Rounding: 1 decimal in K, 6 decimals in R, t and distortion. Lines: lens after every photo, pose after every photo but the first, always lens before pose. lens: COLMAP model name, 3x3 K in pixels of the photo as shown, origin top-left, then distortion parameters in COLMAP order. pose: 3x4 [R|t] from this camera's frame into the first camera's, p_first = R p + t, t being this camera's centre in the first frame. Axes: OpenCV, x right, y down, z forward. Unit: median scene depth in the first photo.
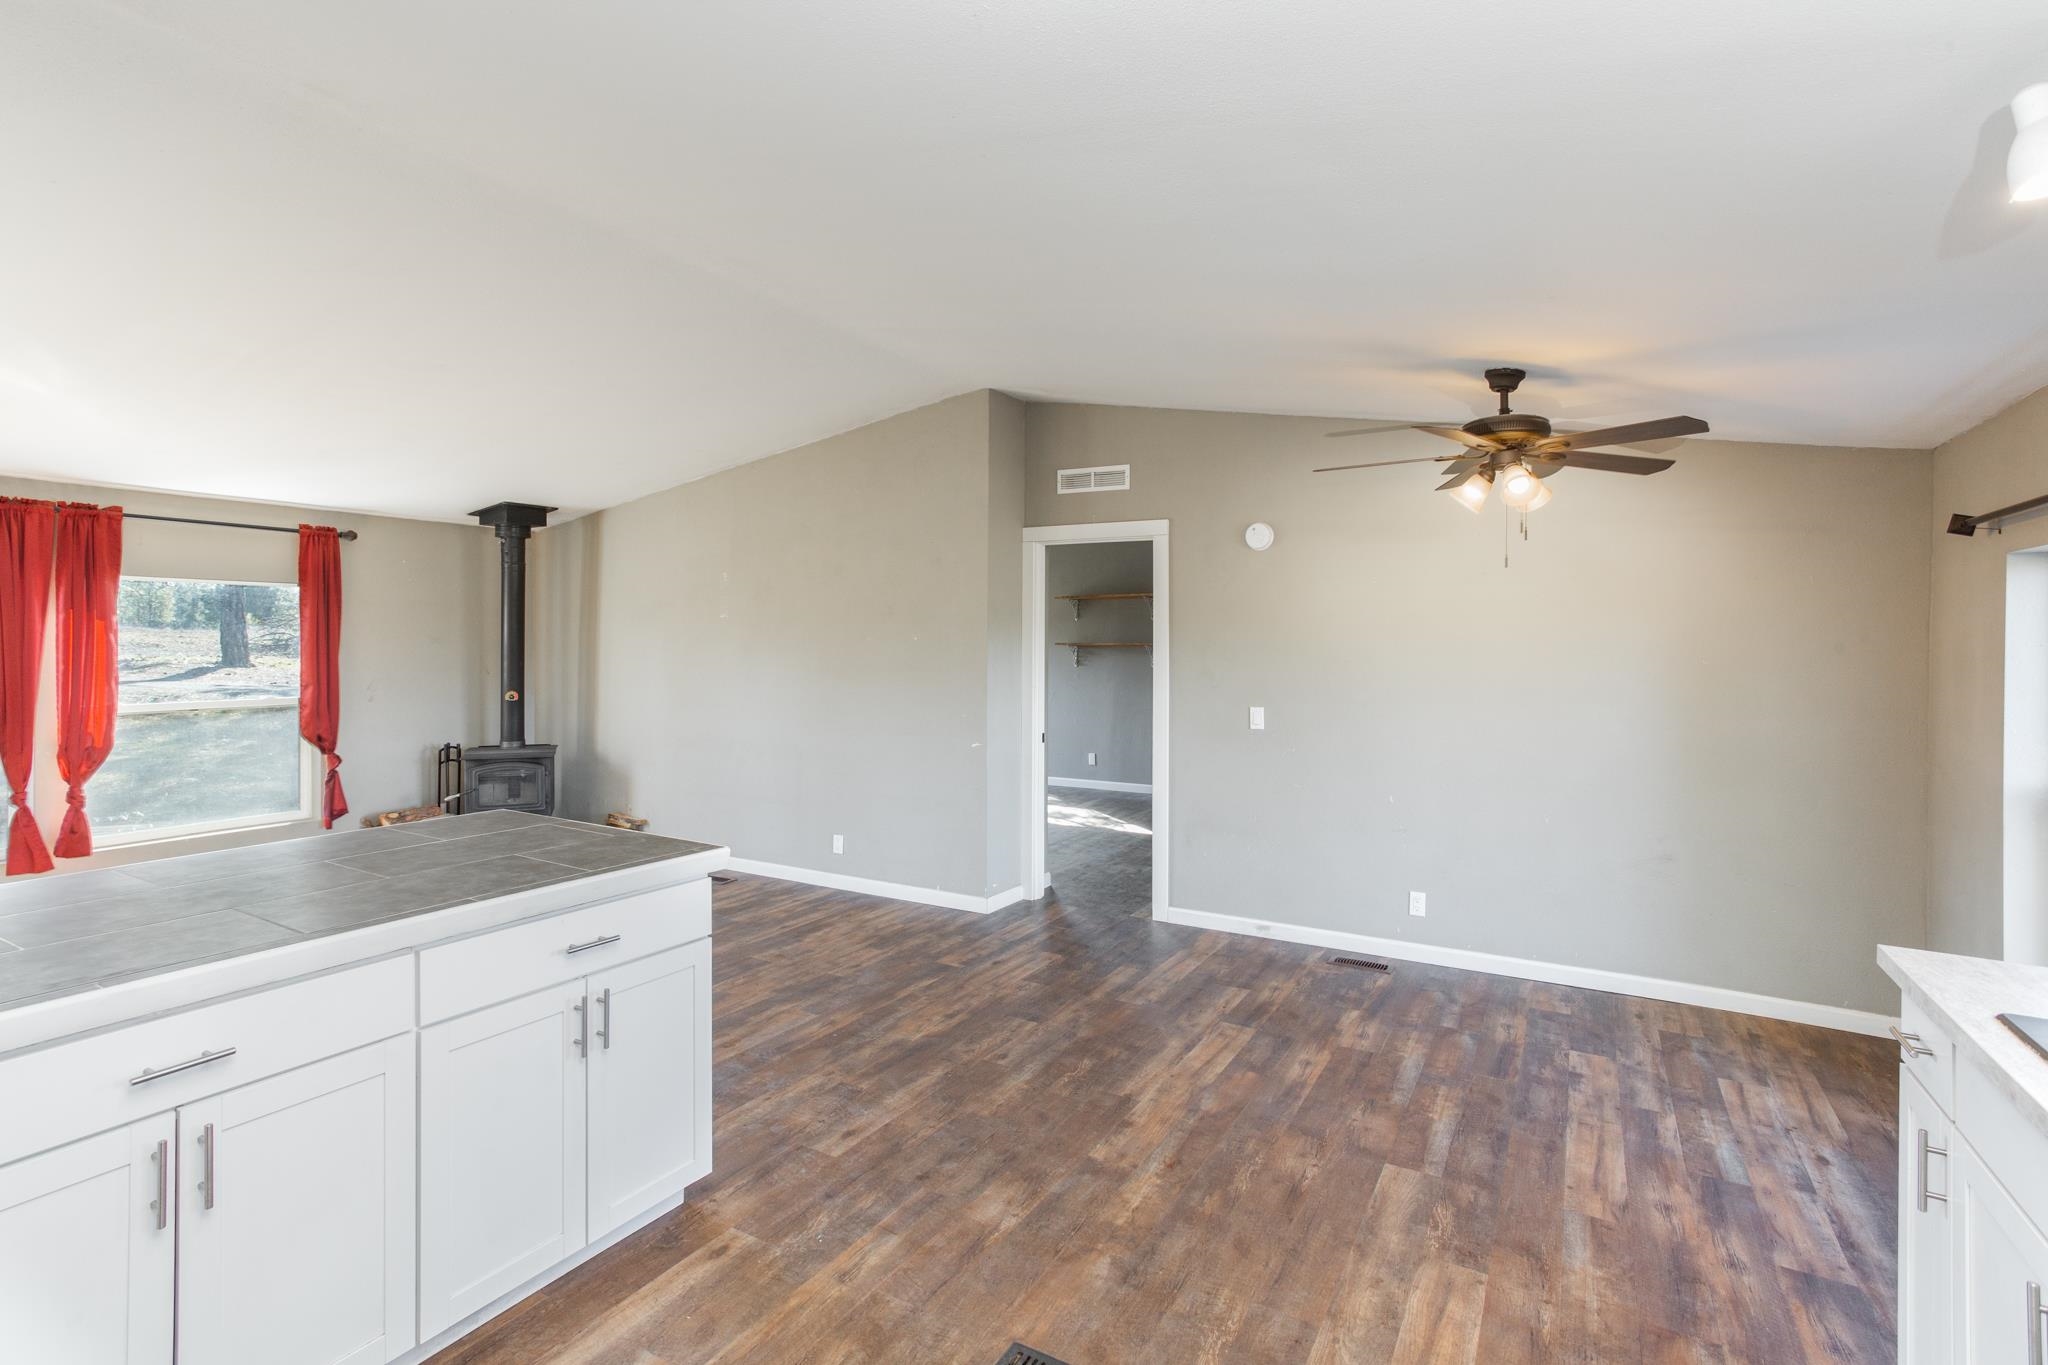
lens RADIAL K [[1018.1, 0, 1020.4], [0, 1018.1, 642.0], [0, 0, 1]] dist [-0.057869, 0.035457]
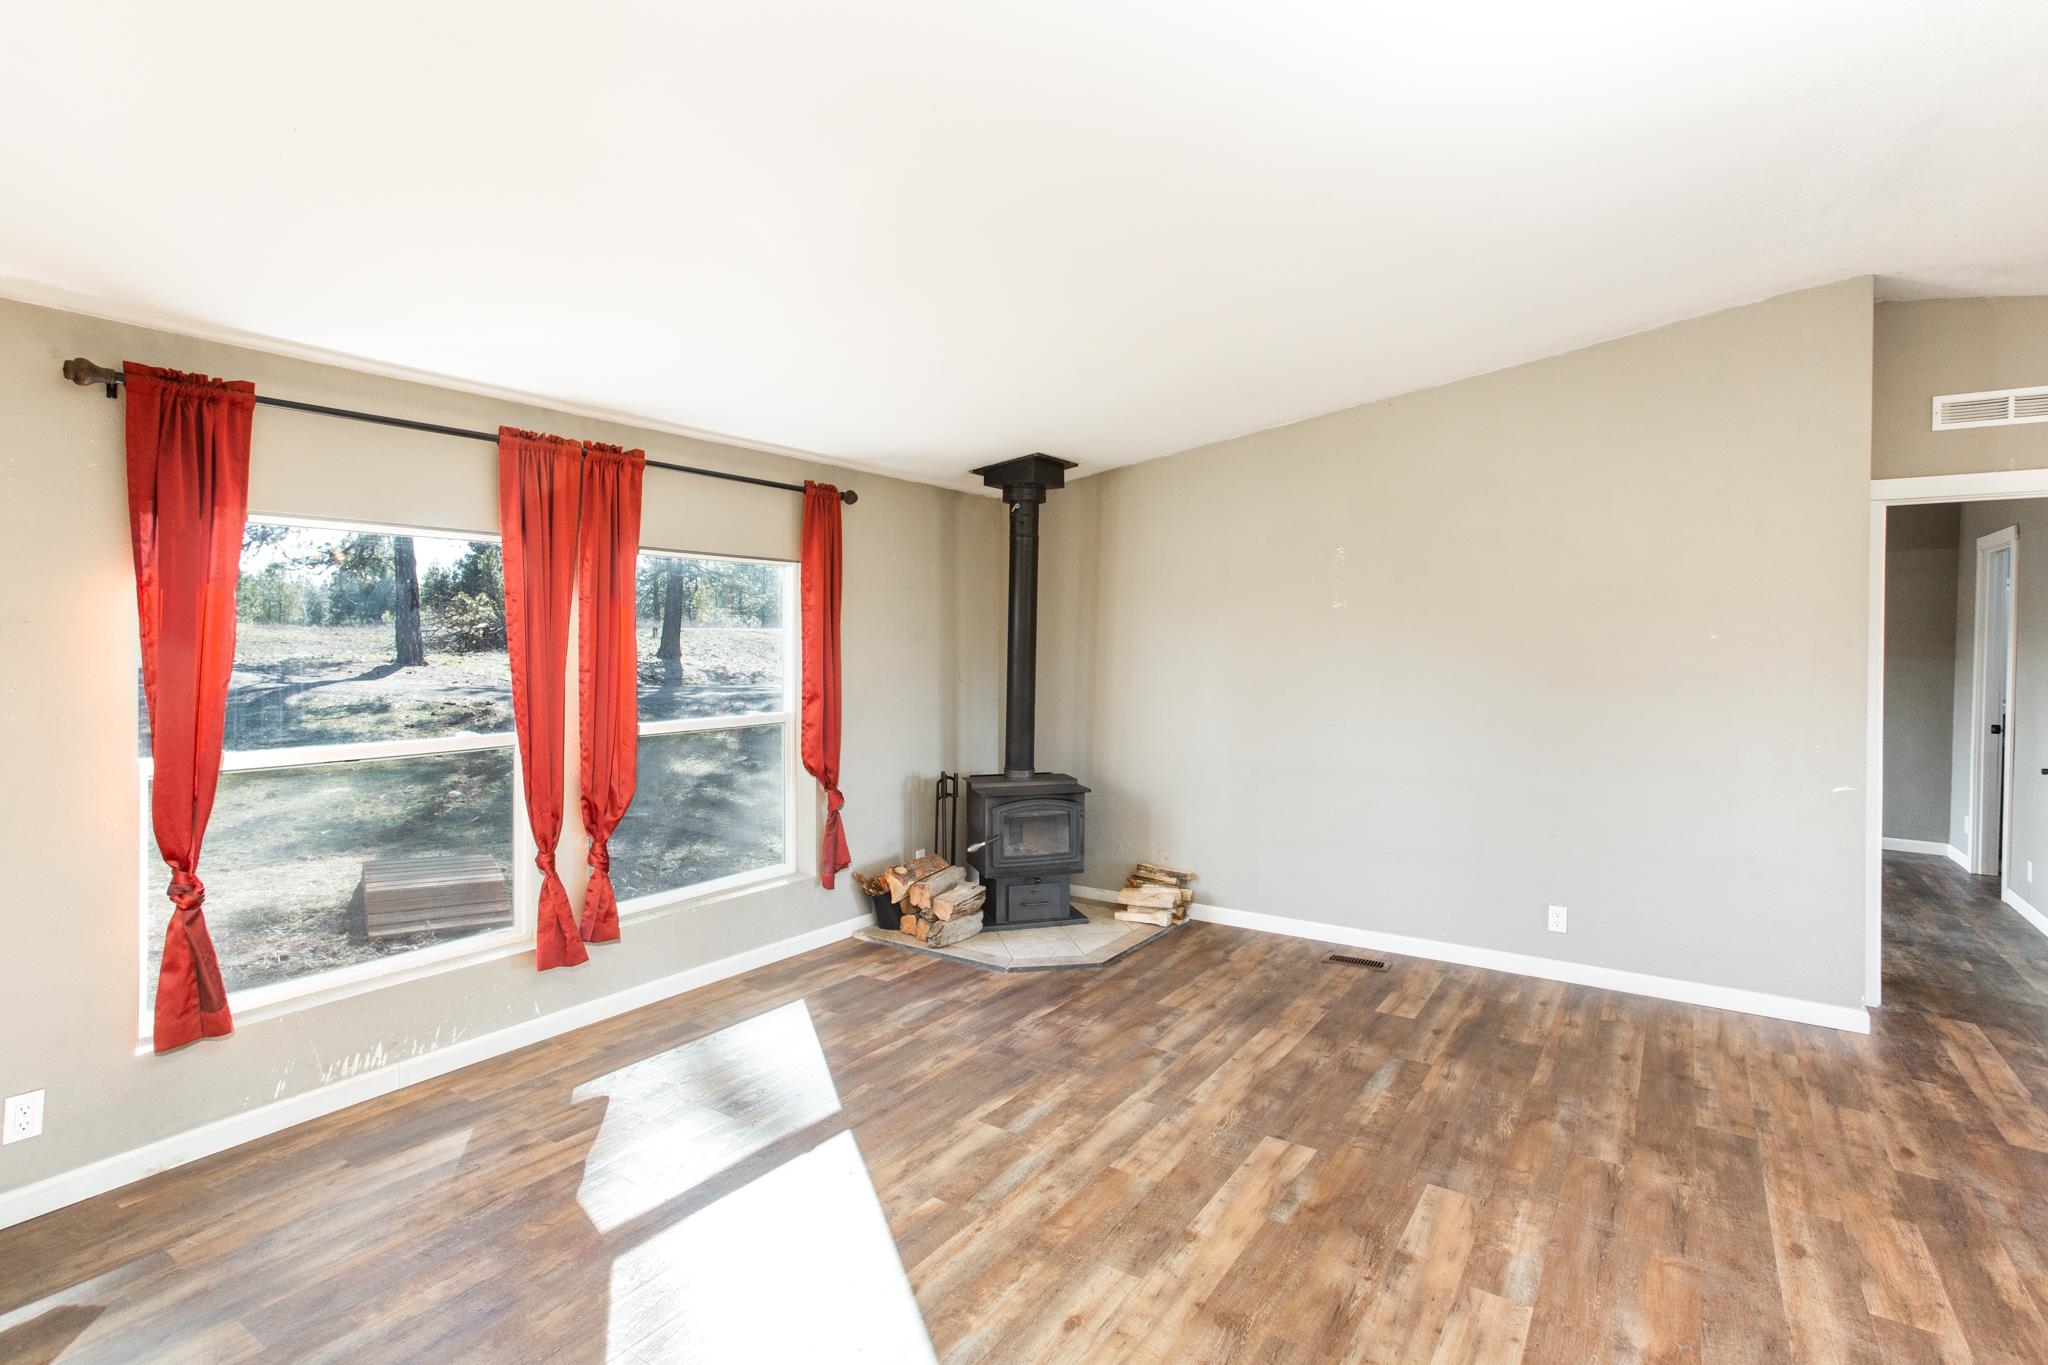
lens RADIAL K [[1018.1, 0, 1020.4], [0, 1018.1, 642.0], [0, 0, 1]] dist [-0.057869, 0.035457]
pose [[0.997782, 0.001923, -0.066533, -0.122651], [-0.001832, 0.999997, 0.001424, 0.000101], [0.066536, -0.001299, 0.997783, 0.061606]]
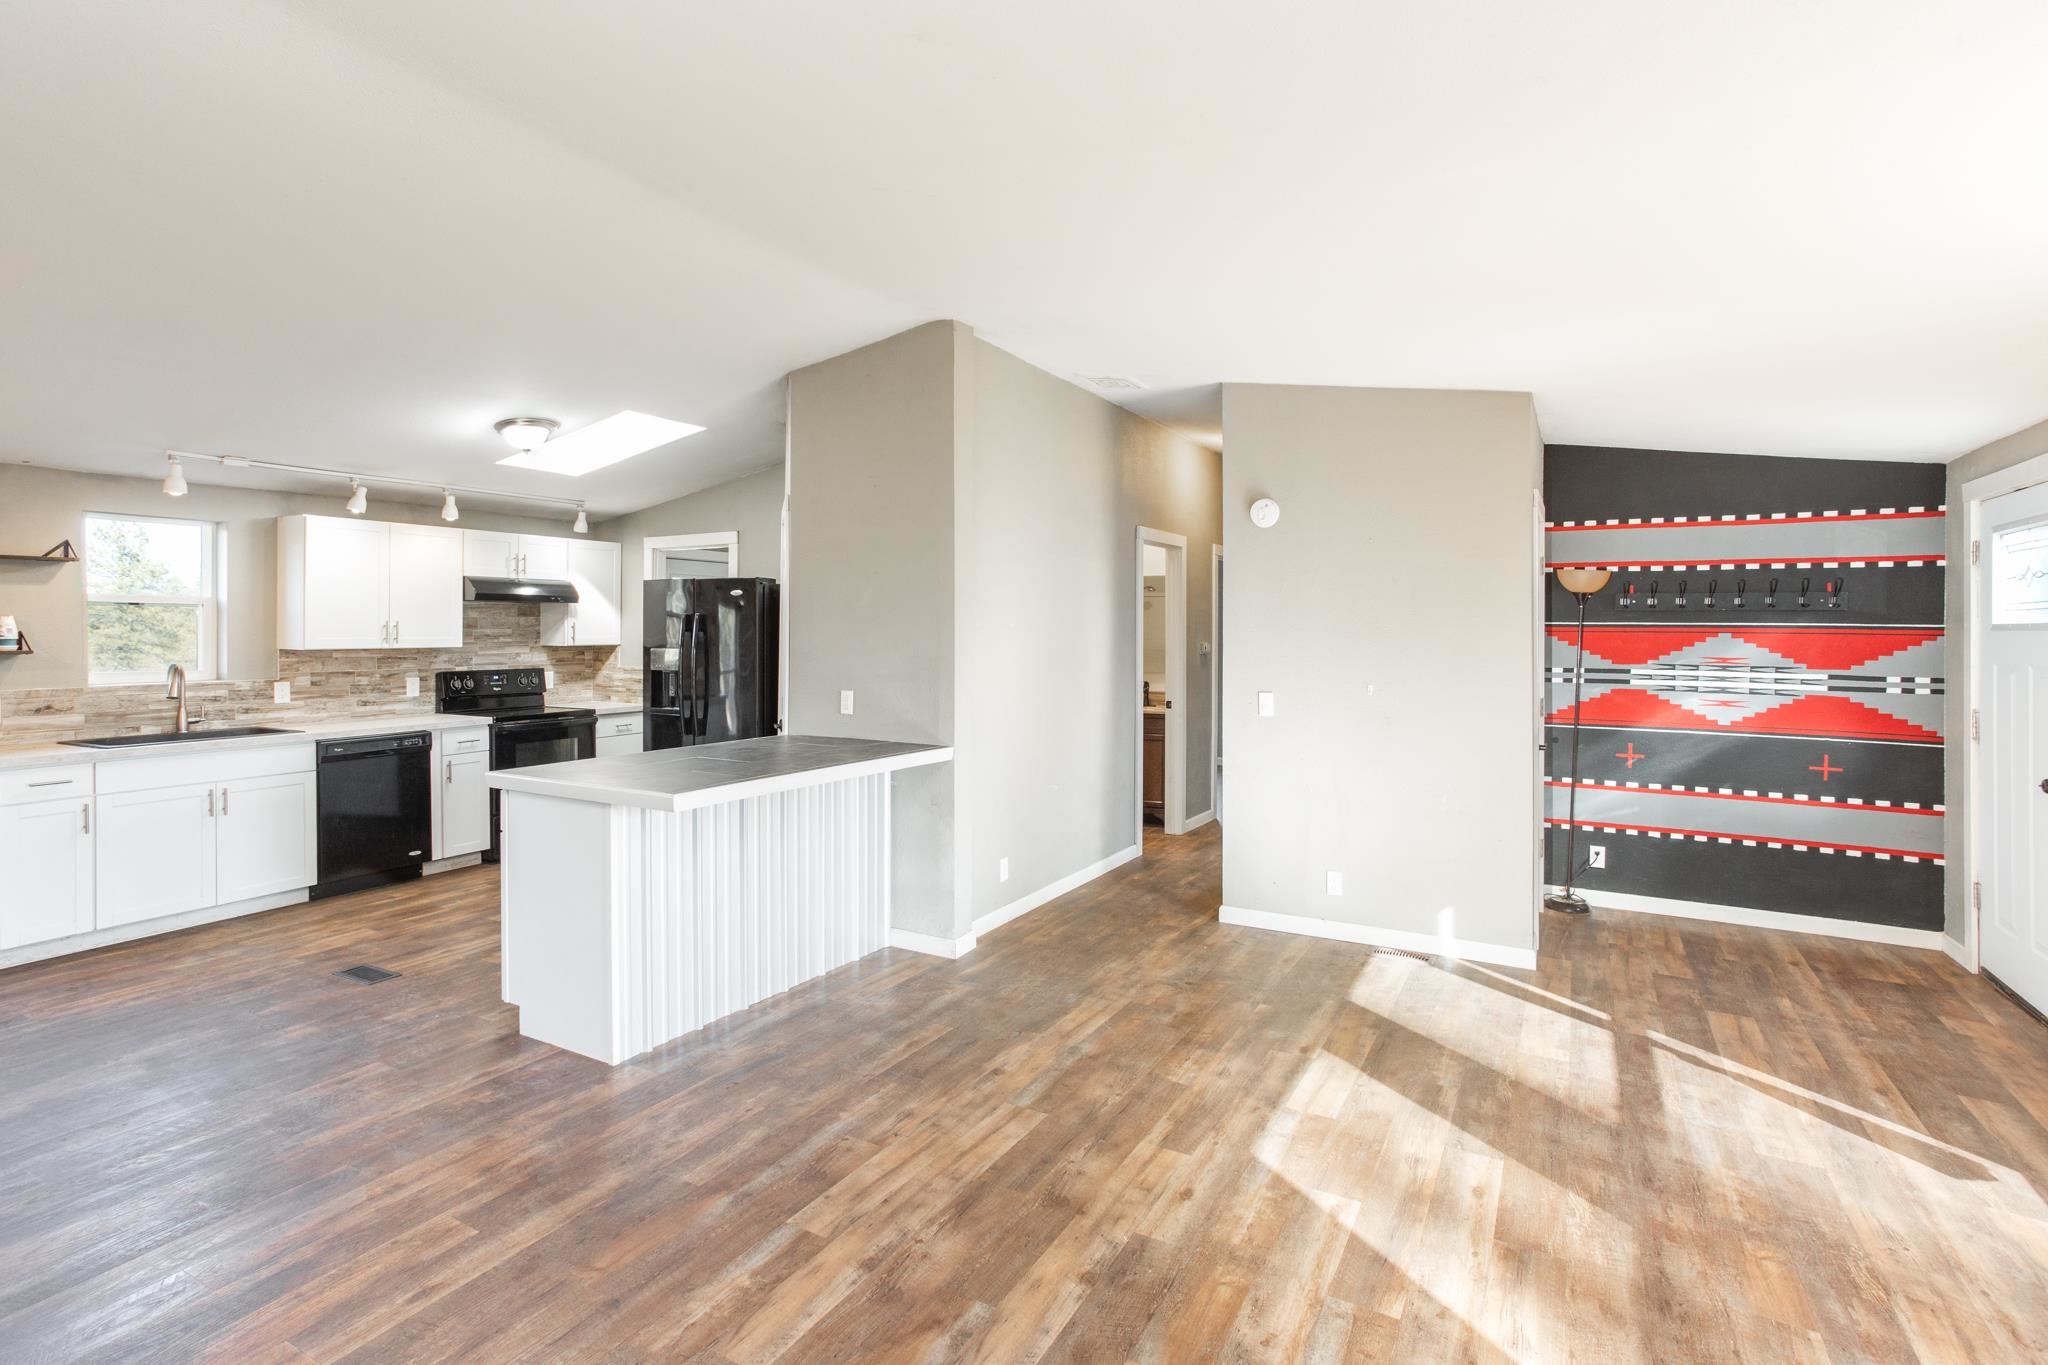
lens RADIAL K [[999.3, 0, 995.3], [0, 999.3, 627.6], [0, 0, 1]] dist [-0.037704, 0.031722]
pose [[-0.999778, -0.013346, 0.016300, -0.105017], [-0.013319, 0.999910, 0.001801, -0.000462], [-0.016322, 0.001584, -0.999866, 0.247776]]
